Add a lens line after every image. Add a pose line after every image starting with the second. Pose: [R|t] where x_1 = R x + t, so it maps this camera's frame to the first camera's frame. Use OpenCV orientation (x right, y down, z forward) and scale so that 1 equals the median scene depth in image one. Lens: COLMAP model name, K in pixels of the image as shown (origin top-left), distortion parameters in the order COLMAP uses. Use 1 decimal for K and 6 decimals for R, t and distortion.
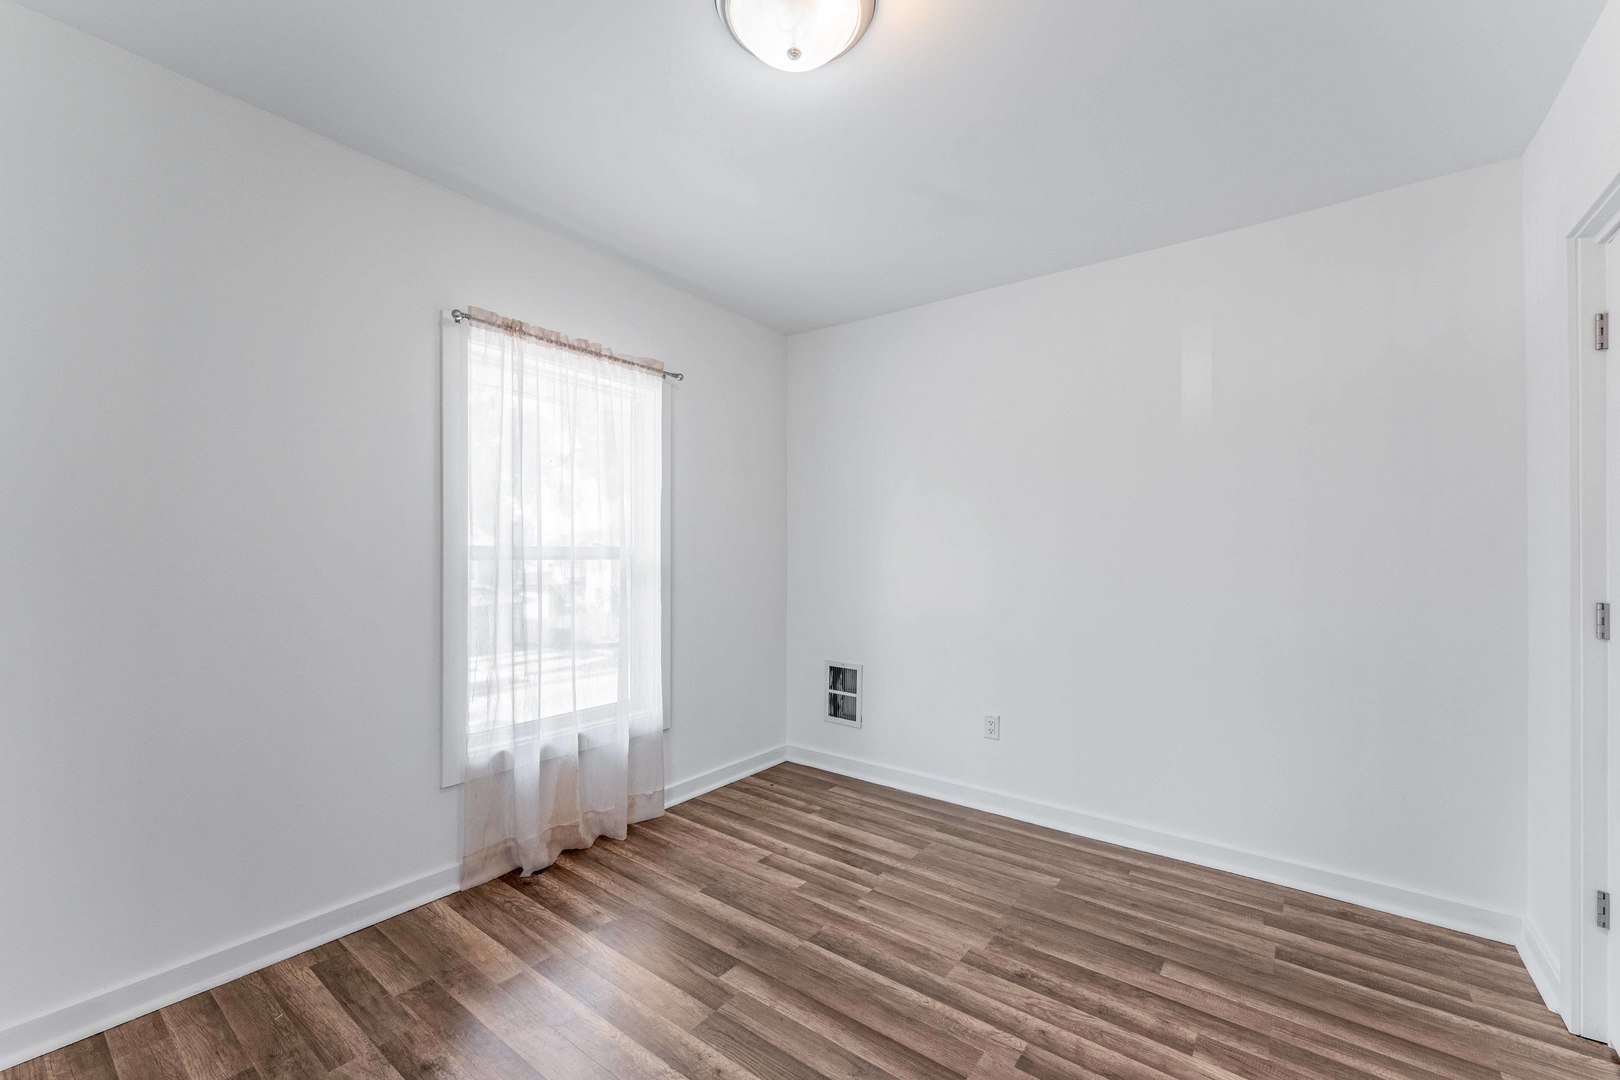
lens RADIAL K [[659.4, 0, 803.3], [0, 659.4, 546.1], [0, 0, 1]] dist [0.002259, -0.000810]
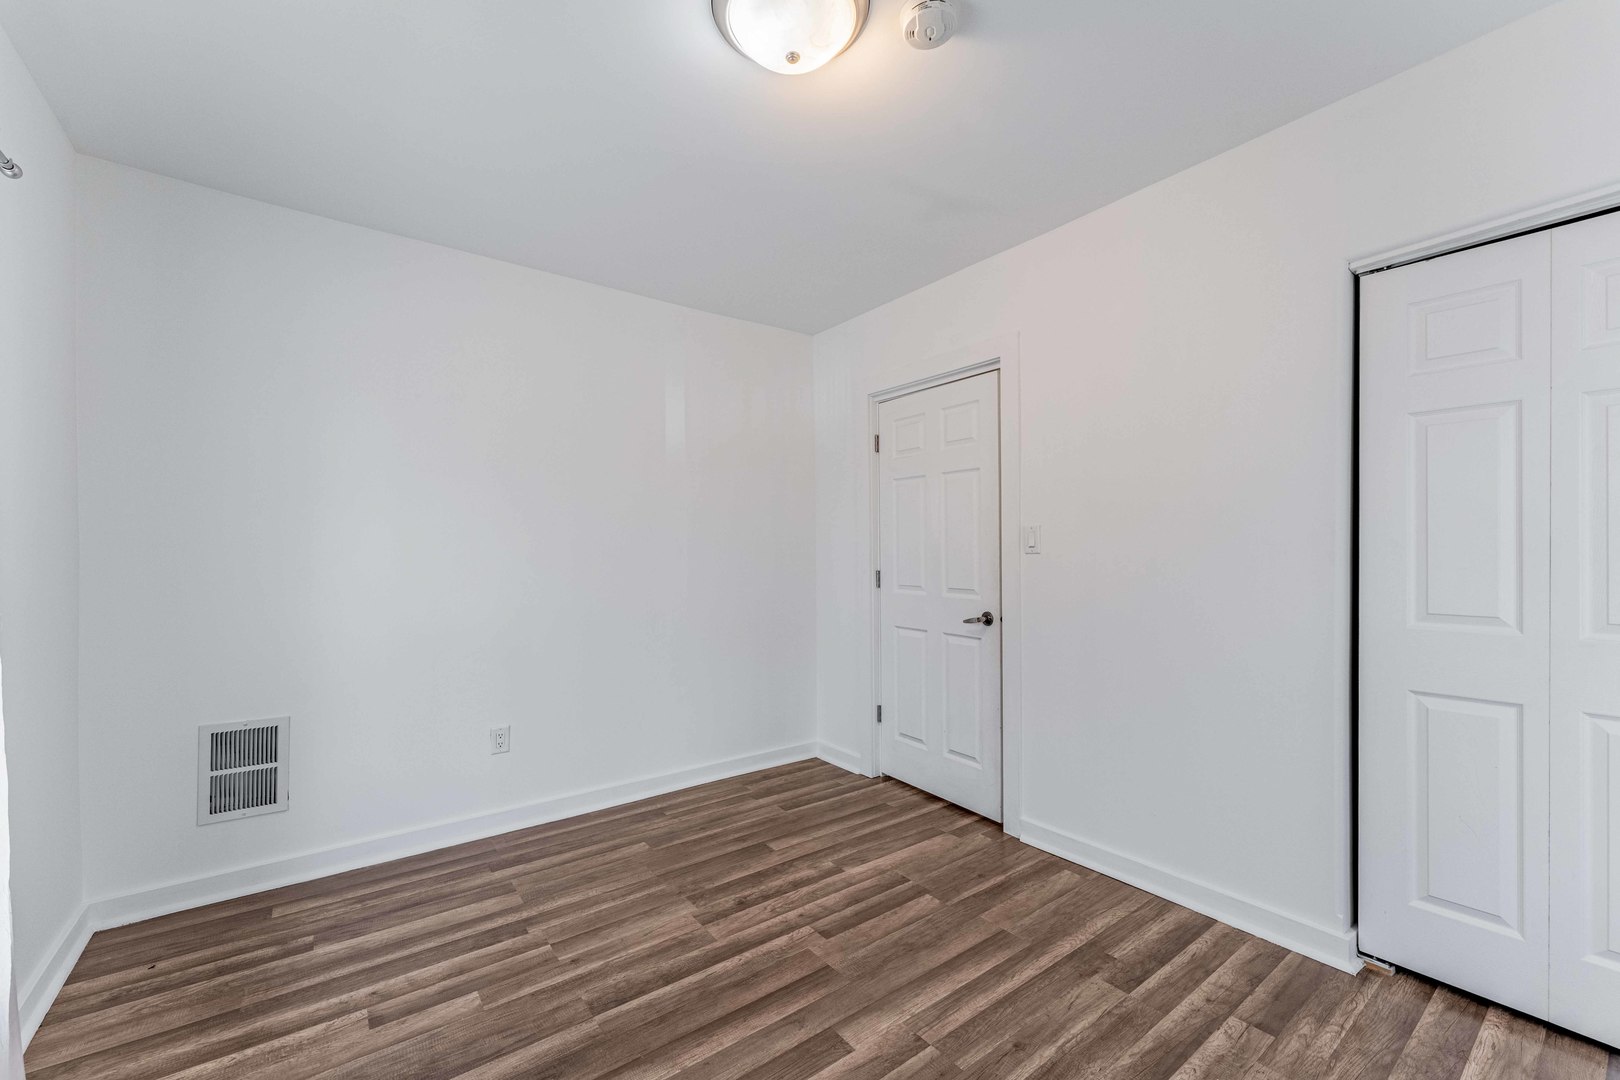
lens RADIAL K [[659.4, 0, 807.4], [0, 659.4, 541.4], [0, 0, 1]] dist [0.002259, -0.000810]
pose [[0.271021, 0.004543, 0.962563, -0.579947], [-0.002633, 0.999989, -0.003979, 0.001895], [-0.962570, -0.001456, 0.271030, 0.414199]]
